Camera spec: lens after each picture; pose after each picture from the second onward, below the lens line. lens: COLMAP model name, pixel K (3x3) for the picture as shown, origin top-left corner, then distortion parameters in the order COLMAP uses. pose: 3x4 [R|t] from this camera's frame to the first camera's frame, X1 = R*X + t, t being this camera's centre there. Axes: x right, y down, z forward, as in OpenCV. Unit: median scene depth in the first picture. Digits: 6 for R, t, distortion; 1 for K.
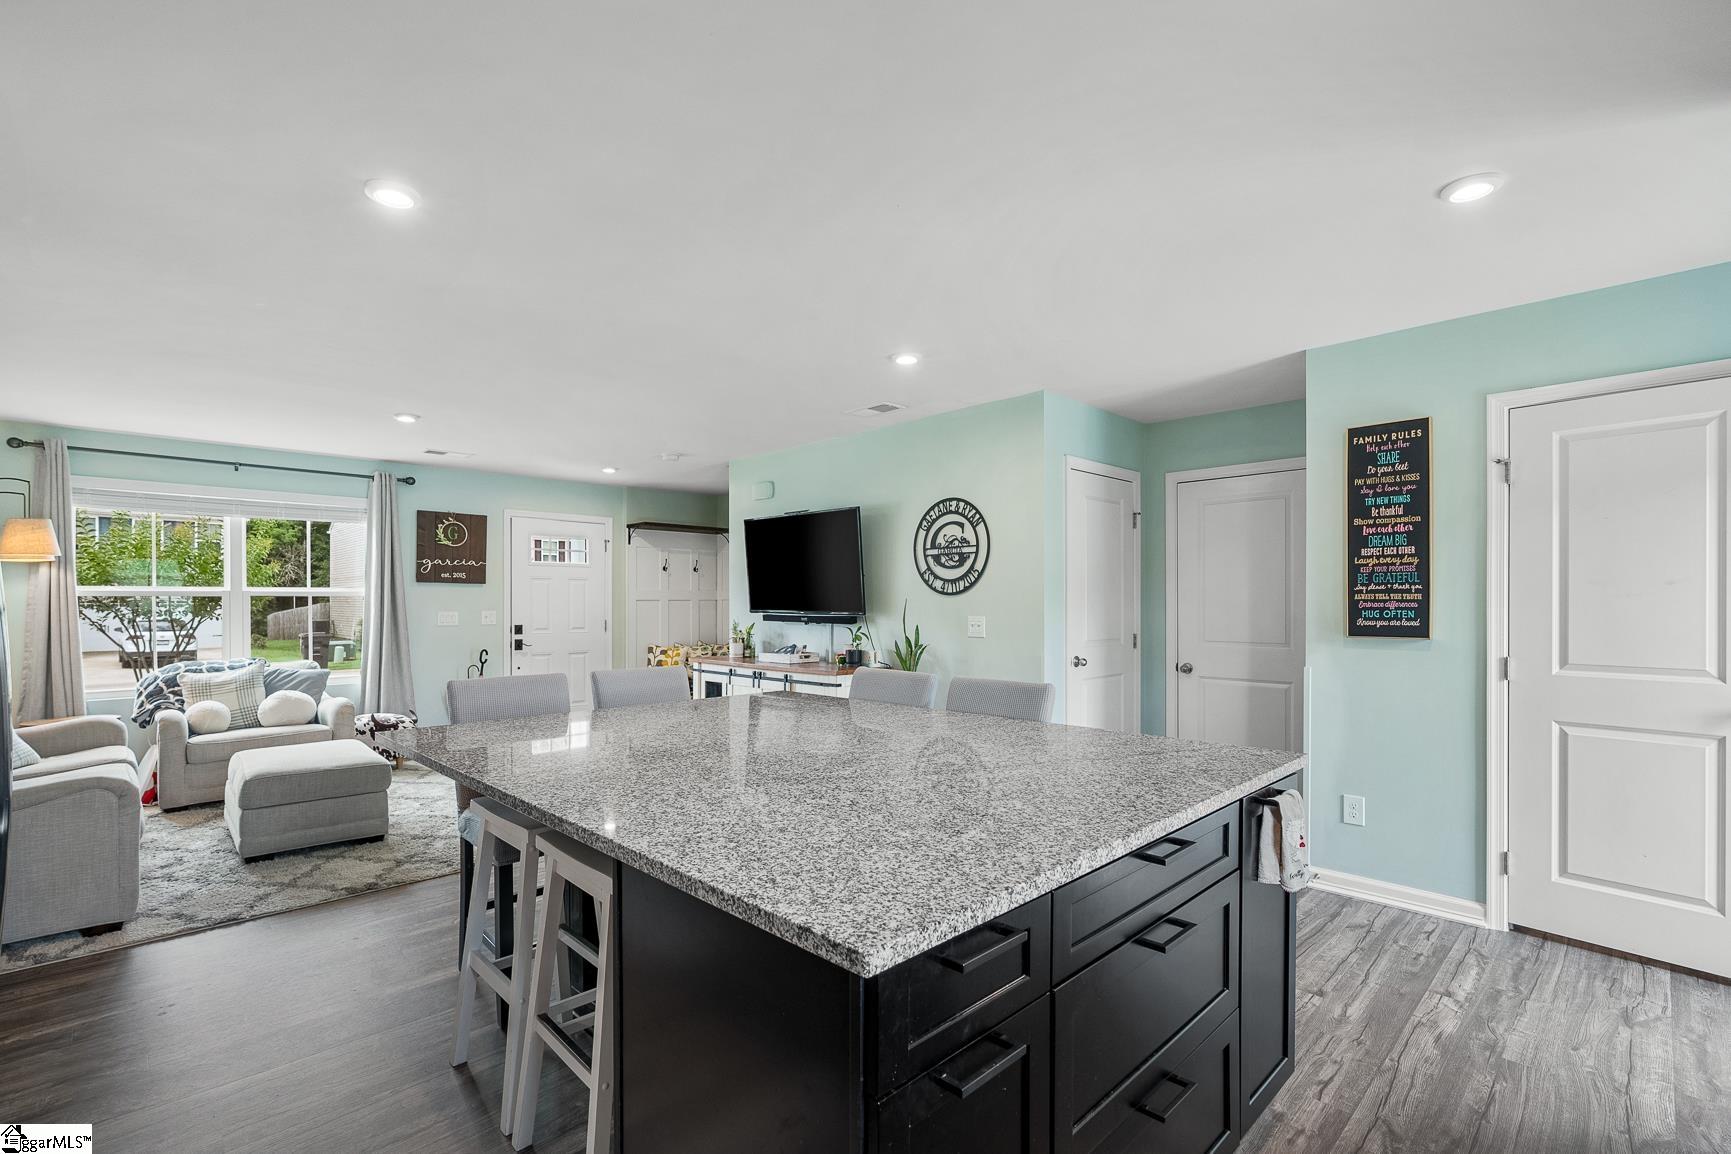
lens RADIAL K [[785.0, 0, 861.6], [0, 785.0, 592.4], [0, 0, 1]] dist [-0.002111, 0.000290]
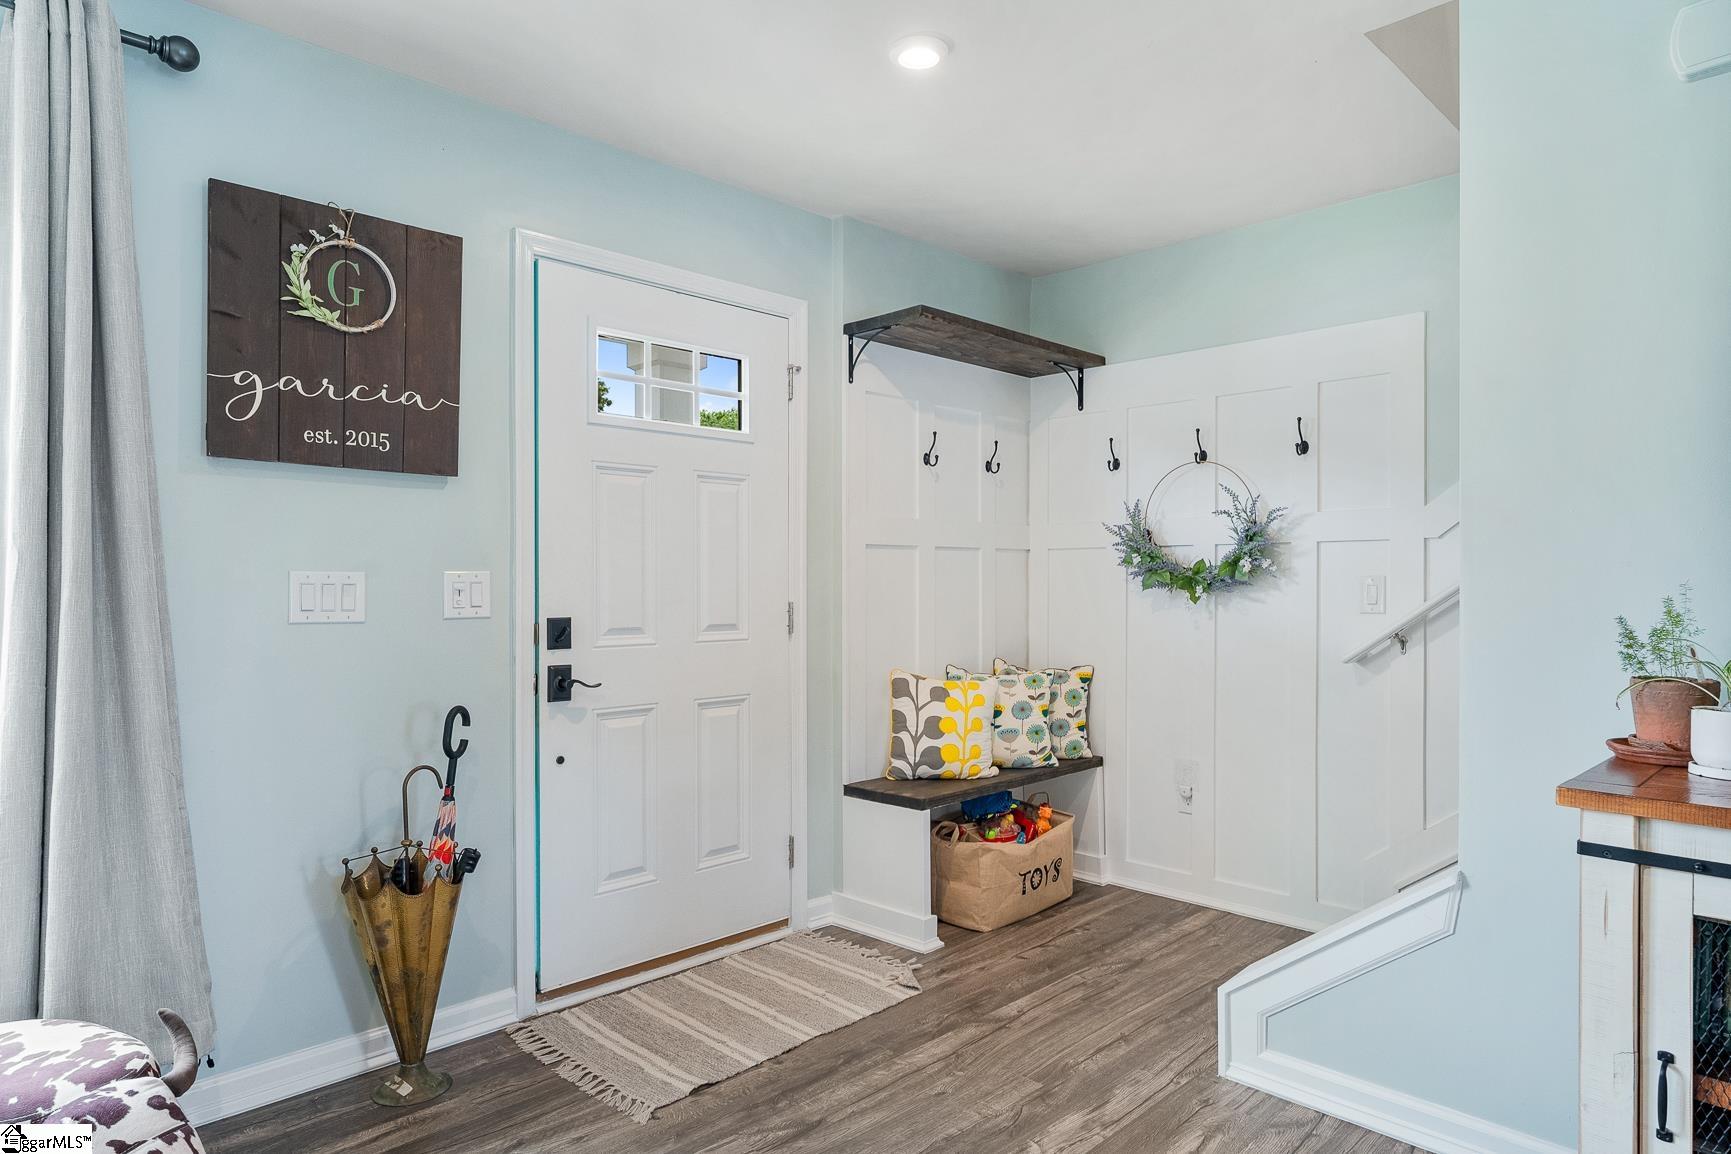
lens RADIAL K [[1037.6, 0, 865.9], [0, 1037.6, 578.9], [0, 0, 1]] dist [-0.004830, 0.006532]
pose [[0.999910, 0.000225, 0.013440, -0.476136], [-0.000384, 0.999930, 0.011820, 0.031651], [-0.013437, -0.011824, 0.999840, 0.878704]]
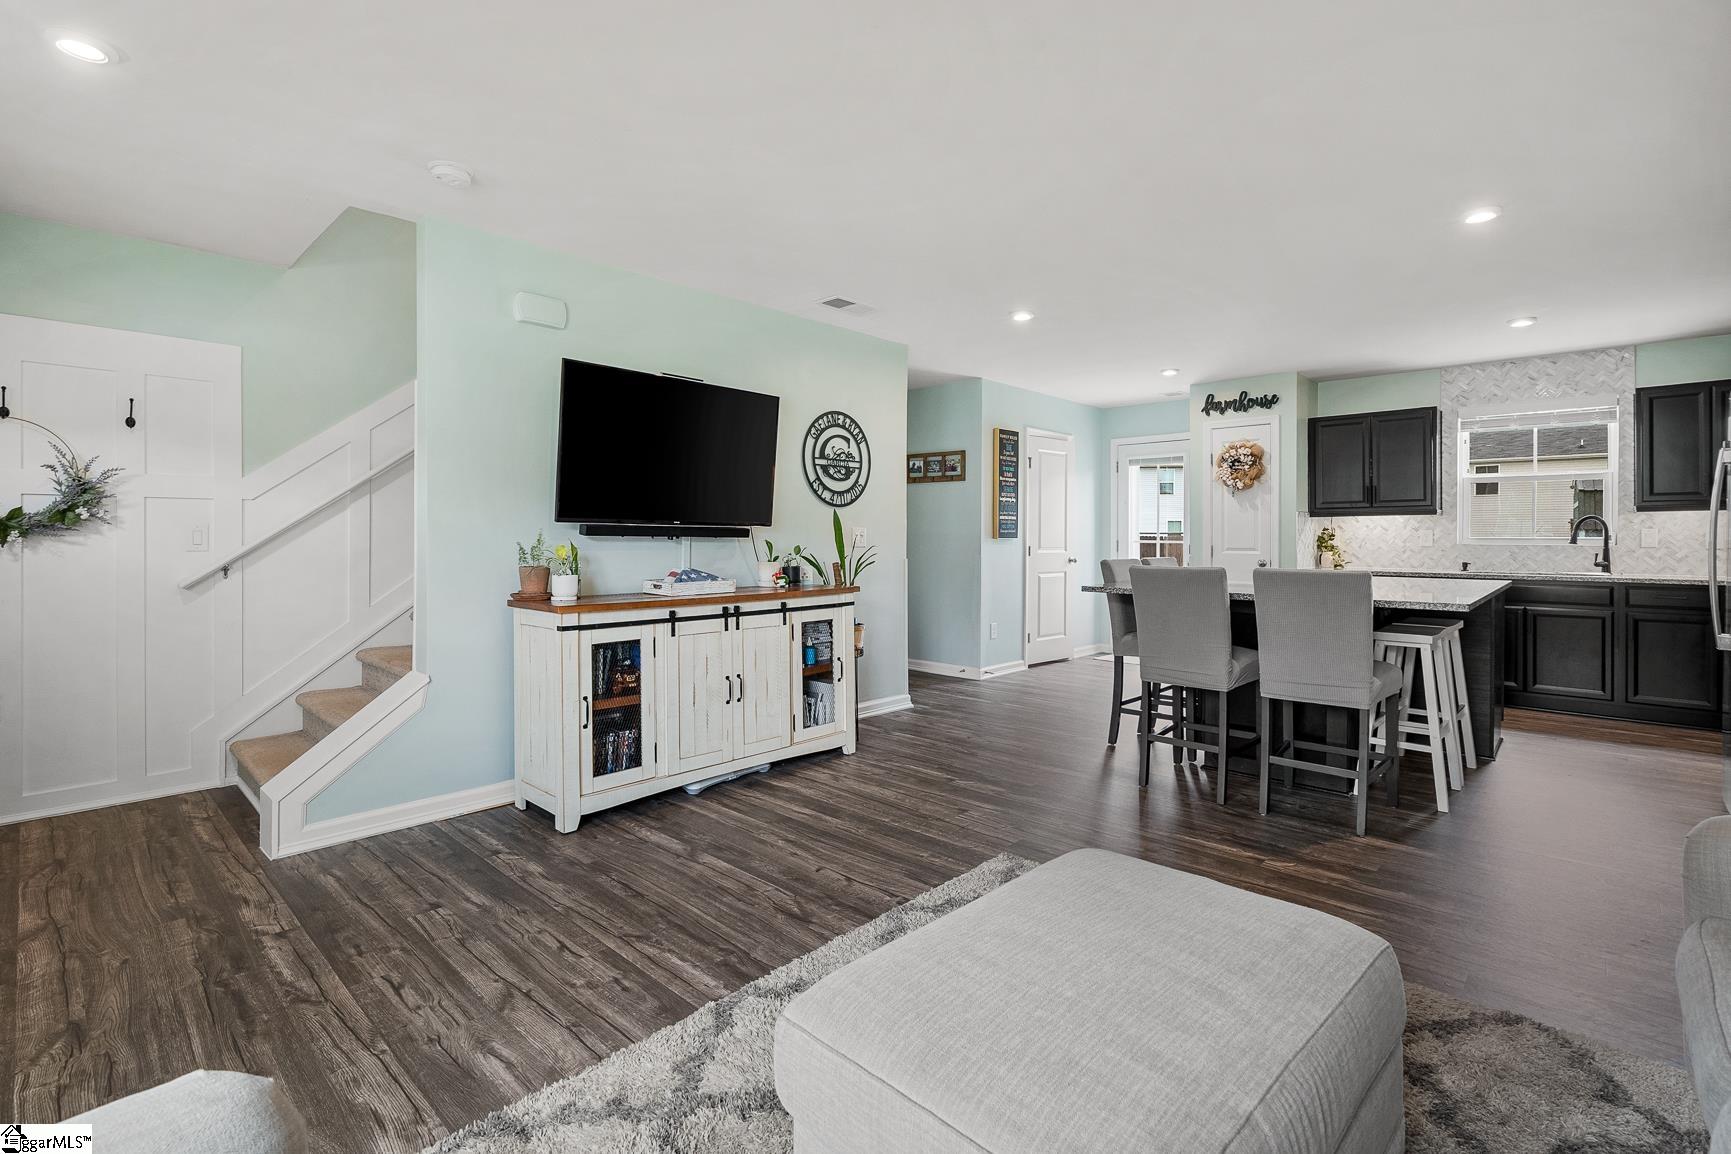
lens RADIAL K [[785.0, 0, 864.0], [0, 785.0, 539.5], [0, 0, 1]] dist [-0.002111, 0.000290]
pose [[-0.043273, -0.002597, 0.999060, -0.880764], [-0.013306, 0.999909, 0.002023, 0.042179], [-0.998975, -0.013206, -0.043304, 0.980490]]
